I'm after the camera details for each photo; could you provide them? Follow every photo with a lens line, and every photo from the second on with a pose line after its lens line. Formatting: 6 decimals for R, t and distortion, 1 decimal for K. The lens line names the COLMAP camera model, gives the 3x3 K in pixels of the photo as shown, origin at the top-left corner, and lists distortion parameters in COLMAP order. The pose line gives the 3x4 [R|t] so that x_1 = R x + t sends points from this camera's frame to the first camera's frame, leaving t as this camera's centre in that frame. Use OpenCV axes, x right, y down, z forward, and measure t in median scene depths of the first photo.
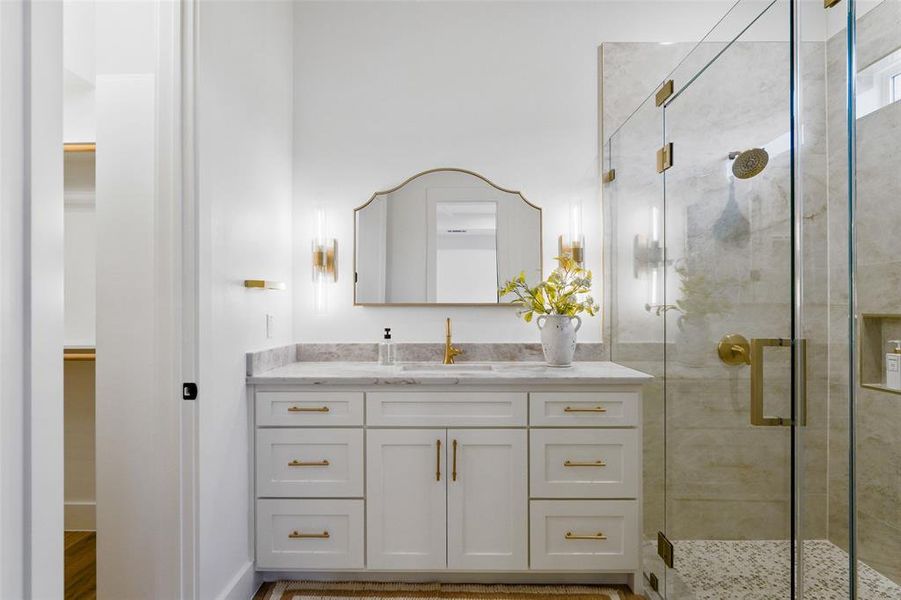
lens RADIAL K [[464.2, 0, 446.4], [0, 464.2, 308.7], [0, 0, 1]] dist [0.001603, 0.001093]
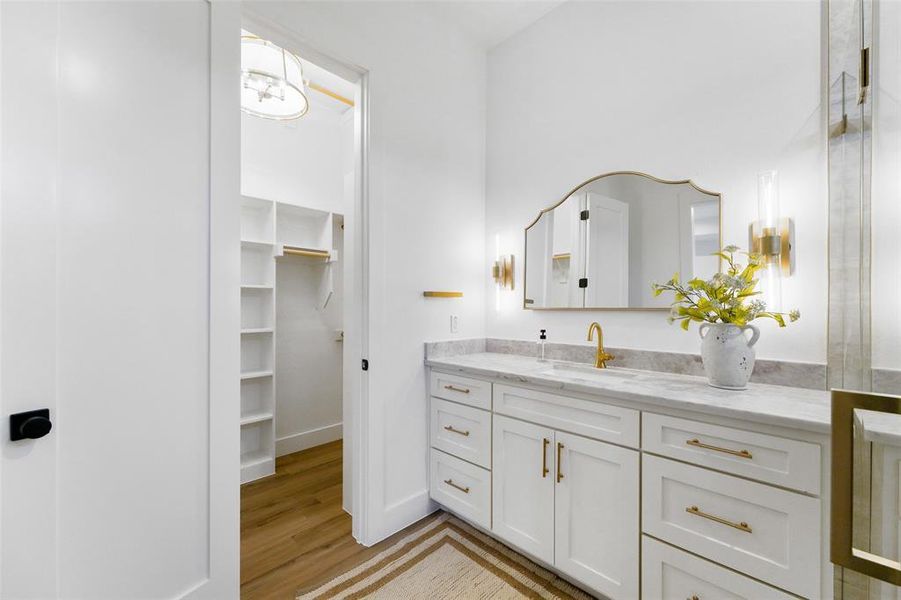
lens RADIAL K [[362.9, 0, 452.6], [0, 362.9, 304.2], [0, 0, 1]] dist [0.001342, -0.001165]
pose [[0.710835, -0.000942, -0.703358, 0.349068], [-0.003872, 0.999979, -0.005253, -0.015098], [0.703348, 0.006458, 0.710816, 0.221641]]
